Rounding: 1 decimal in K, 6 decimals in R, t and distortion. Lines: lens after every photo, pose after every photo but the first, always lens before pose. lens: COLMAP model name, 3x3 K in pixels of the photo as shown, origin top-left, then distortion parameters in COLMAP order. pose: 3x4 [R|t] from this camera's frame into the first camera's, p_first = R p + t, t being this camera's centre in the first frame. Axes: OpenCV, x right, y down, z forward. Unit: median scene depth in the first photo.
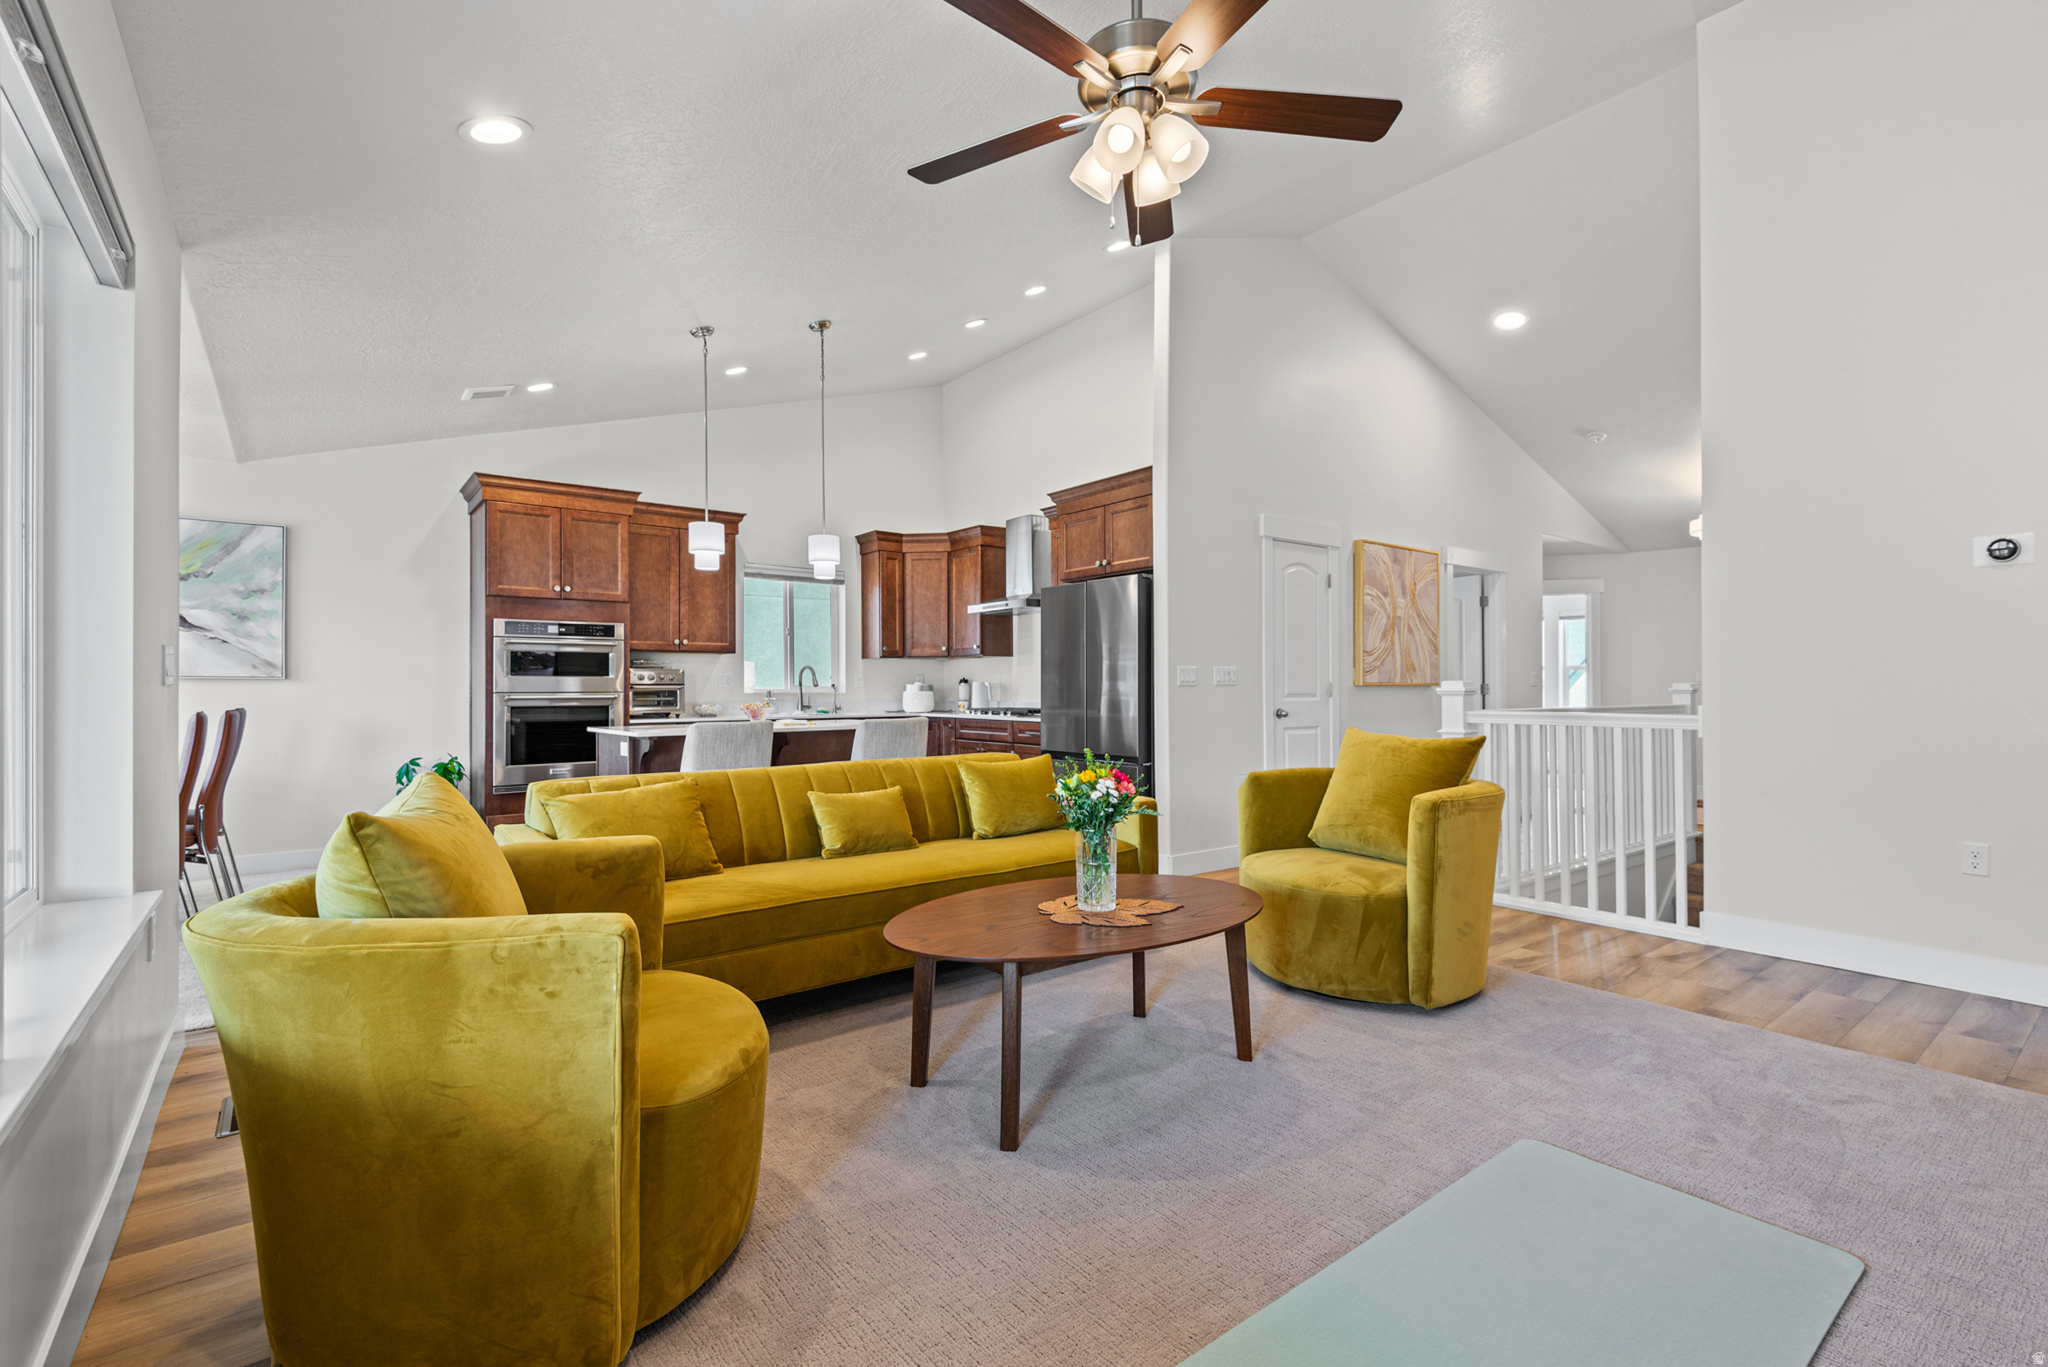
lens RADIAL K [[934.1, 0, 1019.2], [0, 934.1, 679.1], [0, 0, 1]] dist [0.020000, -0.006809]
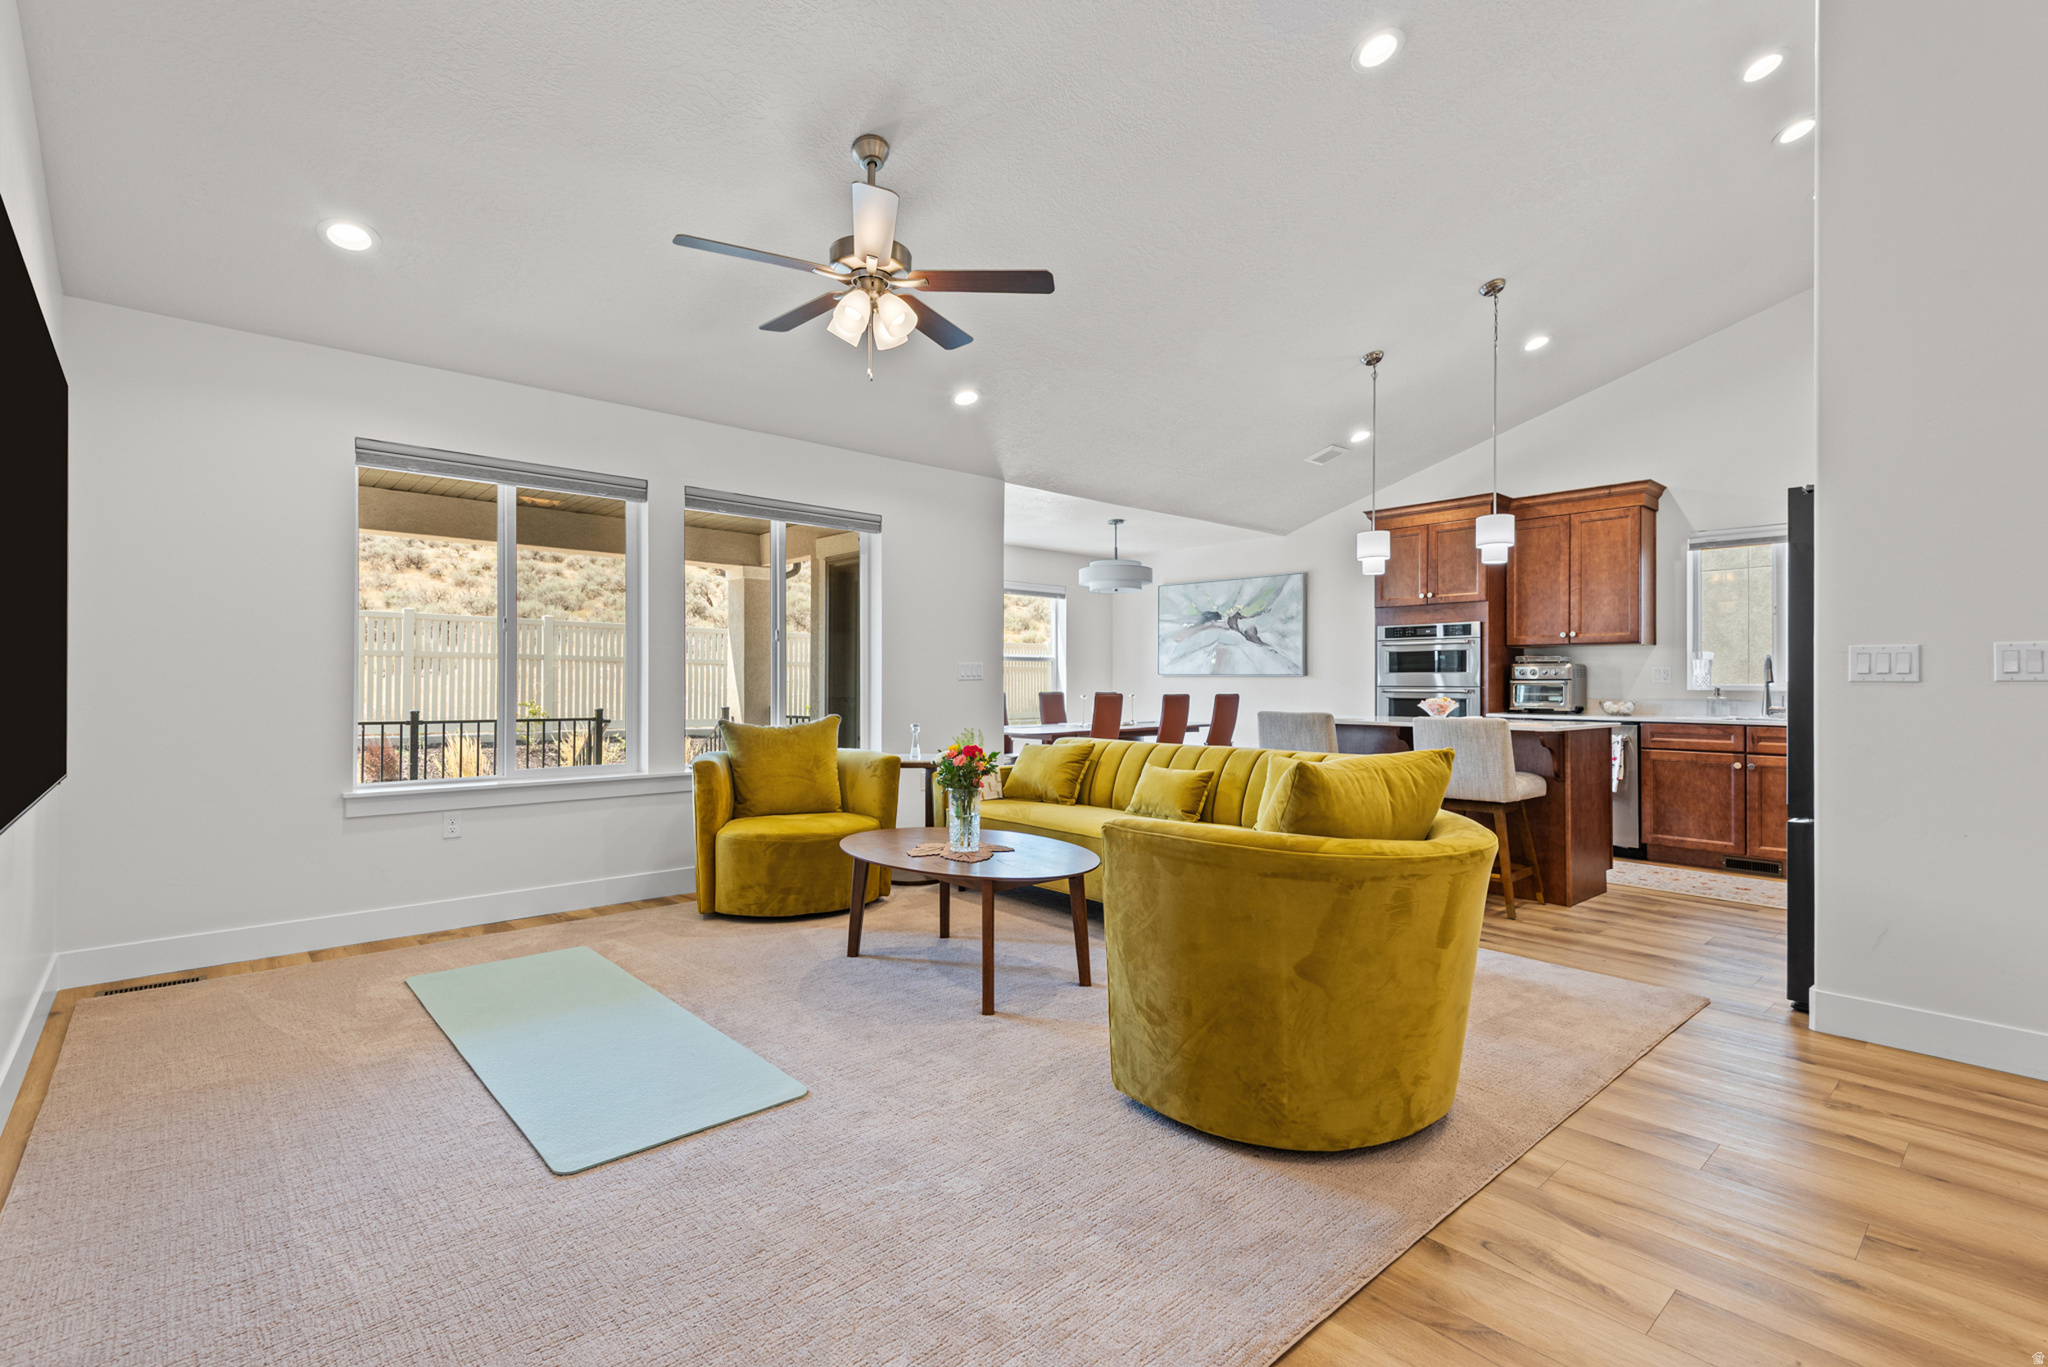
lens RADIAL K [[934.1, 0, 1031.7], [0, 934.1, 676.9], [0, 0, 1]] dist [0.020000, -0.006809]
pose [[0.074590, -0.003193, -0.997209, 0.610031], [0.005938, 0.999979, -0.002758, 0.002733], [0.997197, -0.005716, 0.074607, 0.437002]]
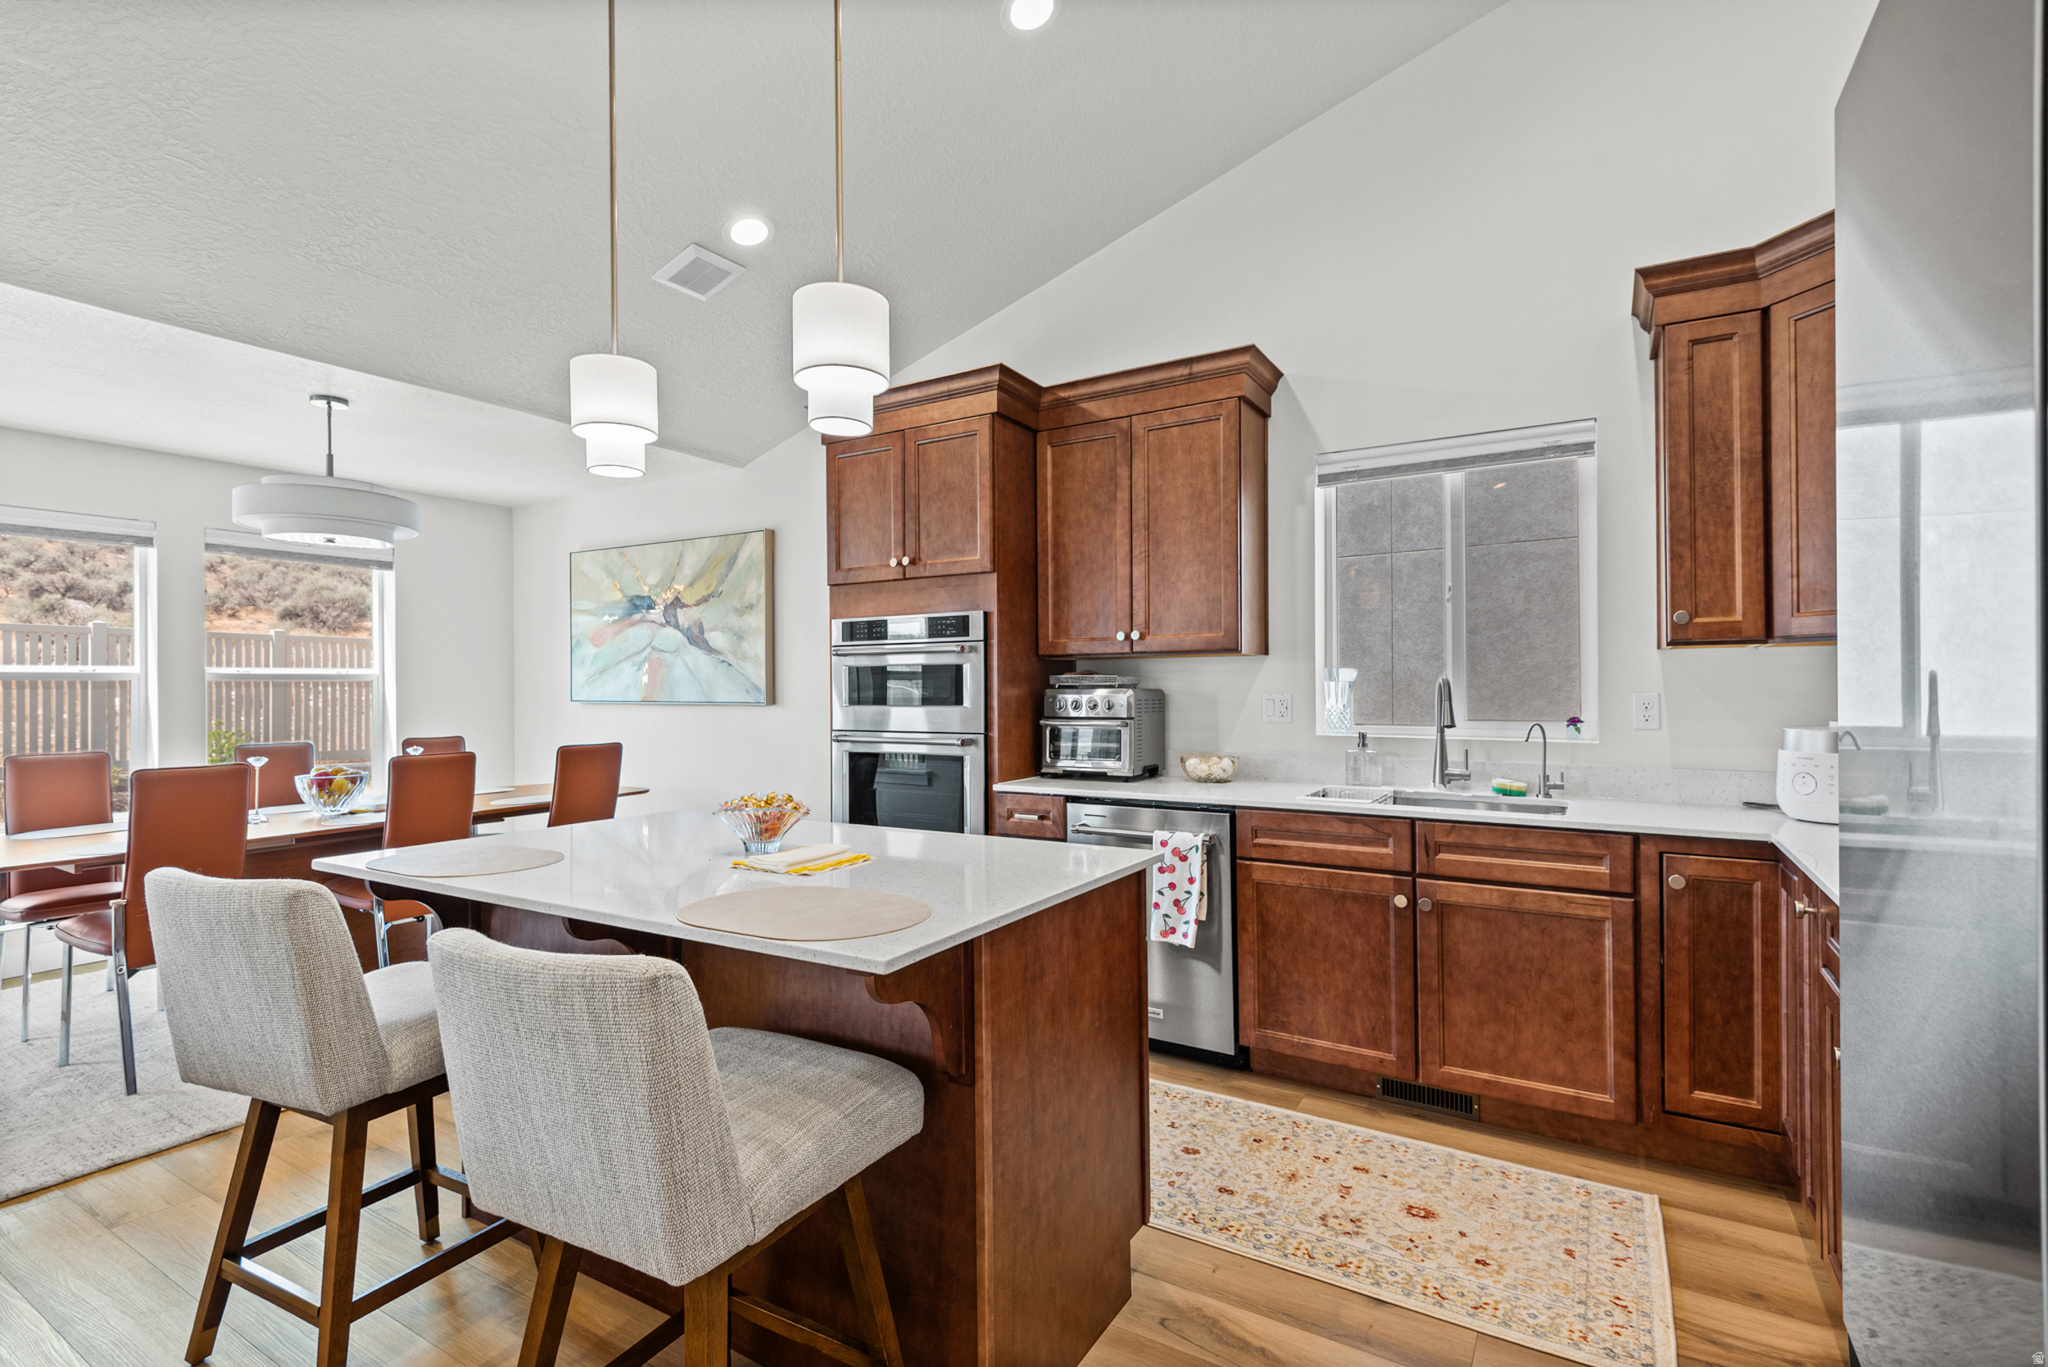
lens RADIAL K [[934.1, 0, 1023.2], [0, 934.1, 681.3], [0, 0, 1]] dist [0.020000, -0.006809]
pose [[0.355651, -0.003662, -0.934612, 0.110291], [0.015044, 0.999885, 0.001807, -0.018473], [0.934498, -0.014703, 0.355665, 0.855917]]
